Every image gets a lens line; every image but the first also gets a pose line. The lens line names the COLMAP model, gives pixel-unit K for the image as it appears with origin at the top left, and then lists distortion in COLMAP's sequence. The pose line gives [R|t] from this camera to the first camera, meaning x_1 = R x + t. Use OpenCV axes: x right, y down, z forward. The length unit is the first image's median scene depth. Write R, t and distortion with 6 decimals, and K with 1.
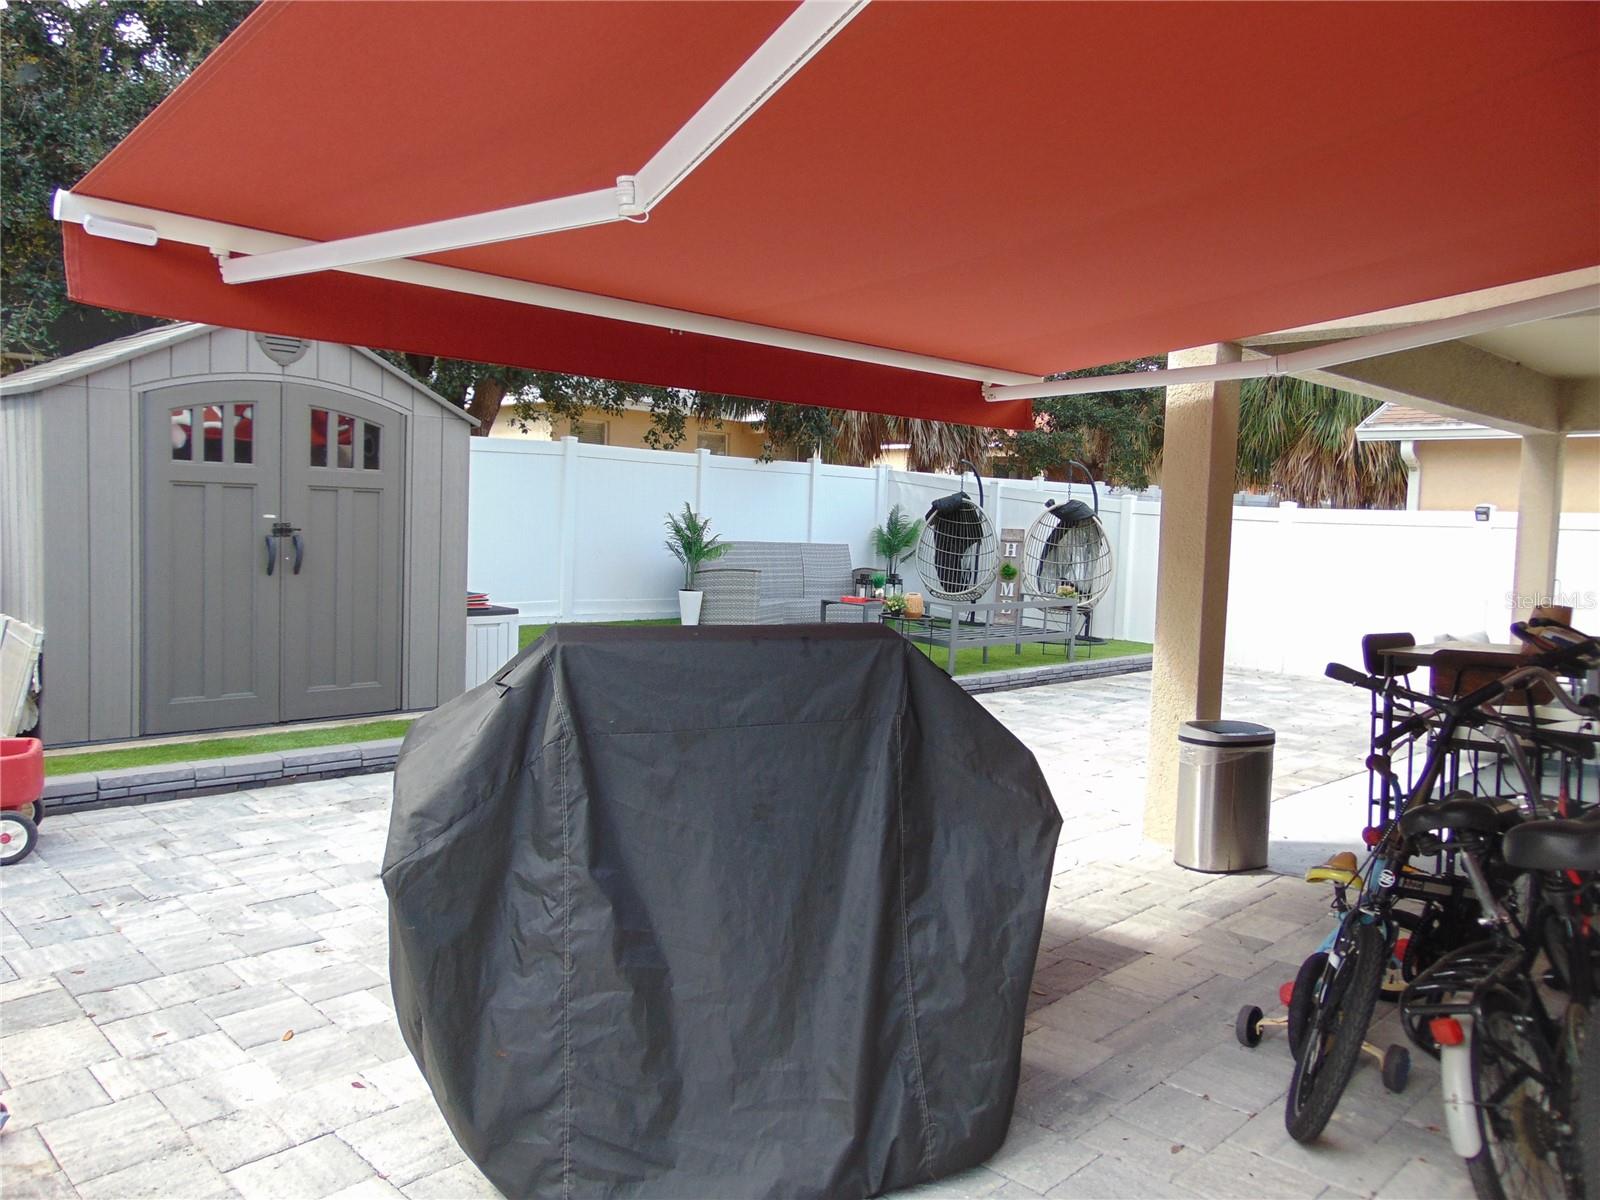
lens RADIAL K [[1193.4, 0, 796.9], [0, 1193.4, 592.5], [0, 0, 1]] dist [-0.013632, 0.037777]
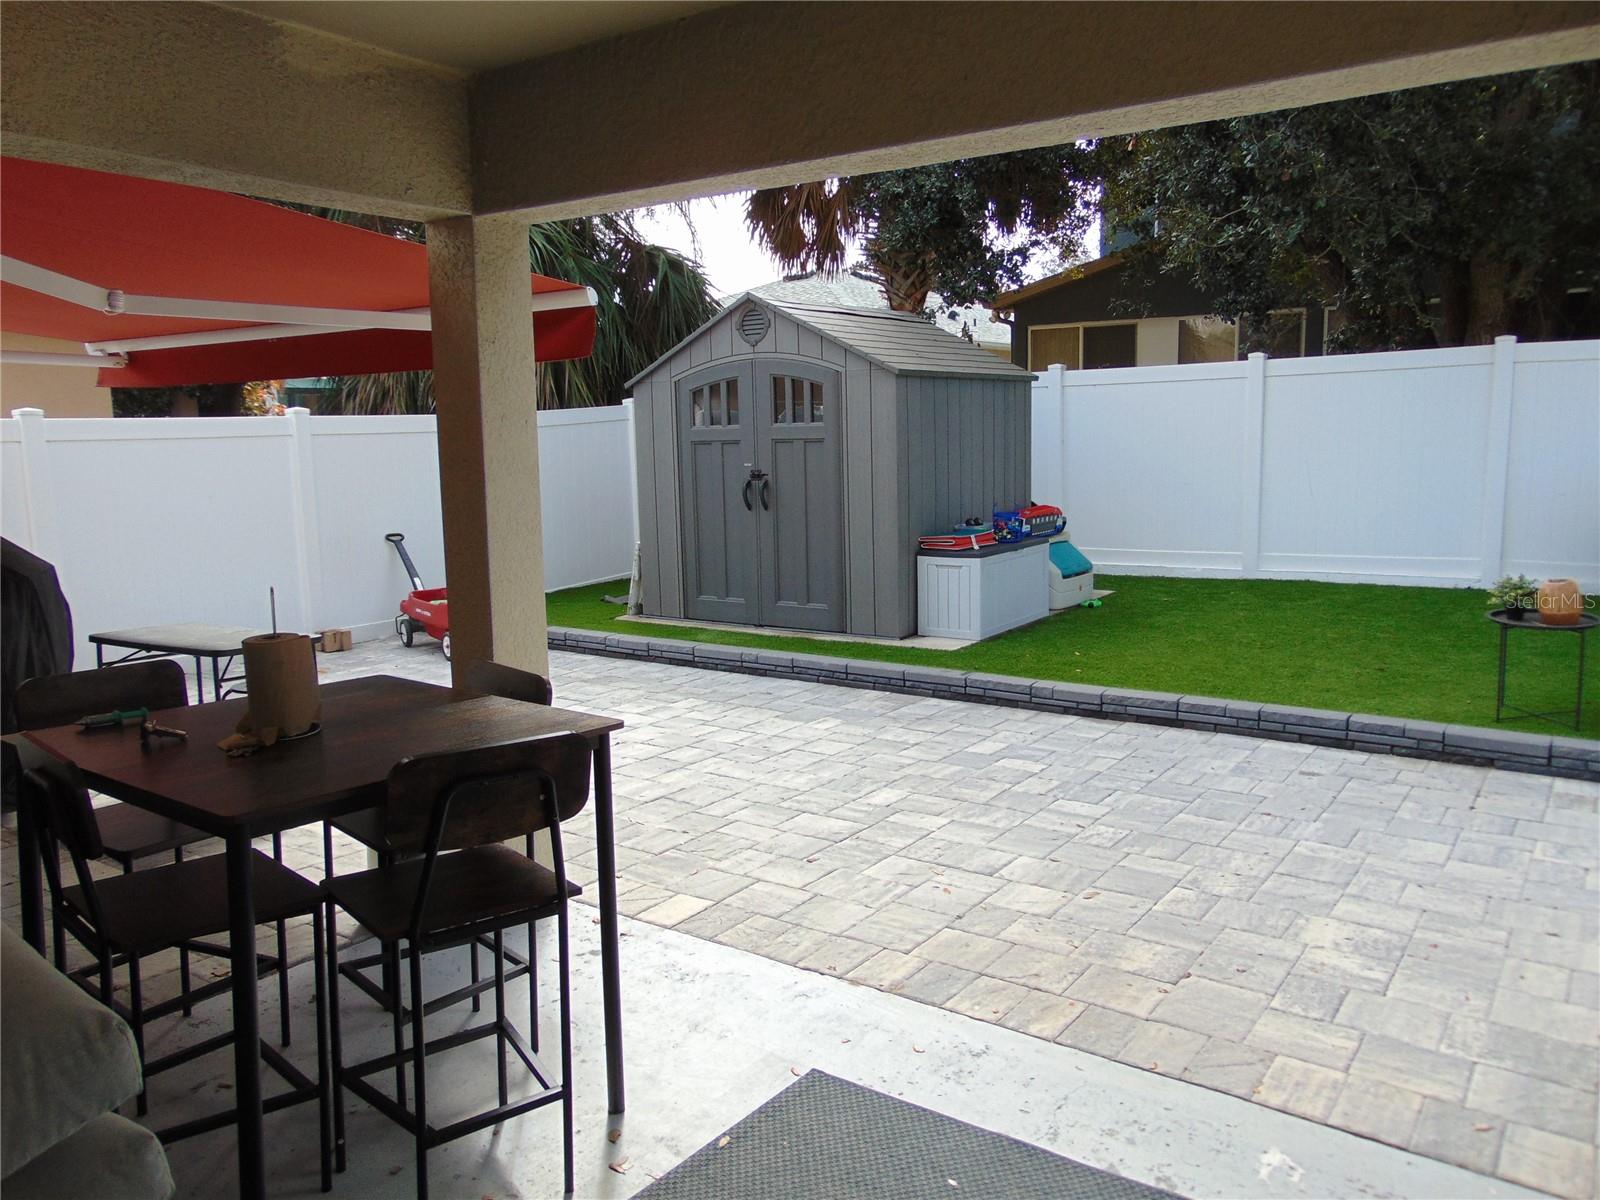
lens RADIAL K [[1193.4, 0, 796.9], [0, 1193.4, 592.5], [0, 0, 1]] dist [-0.013632, 0.037777]
pose [[0.164632, 0.082149, -0.982928, 0.827640], [-0.045882, 0.996085, 0.075564, -0.026029], [0.985287, 0.032658, 0.167757, 0.823549]]
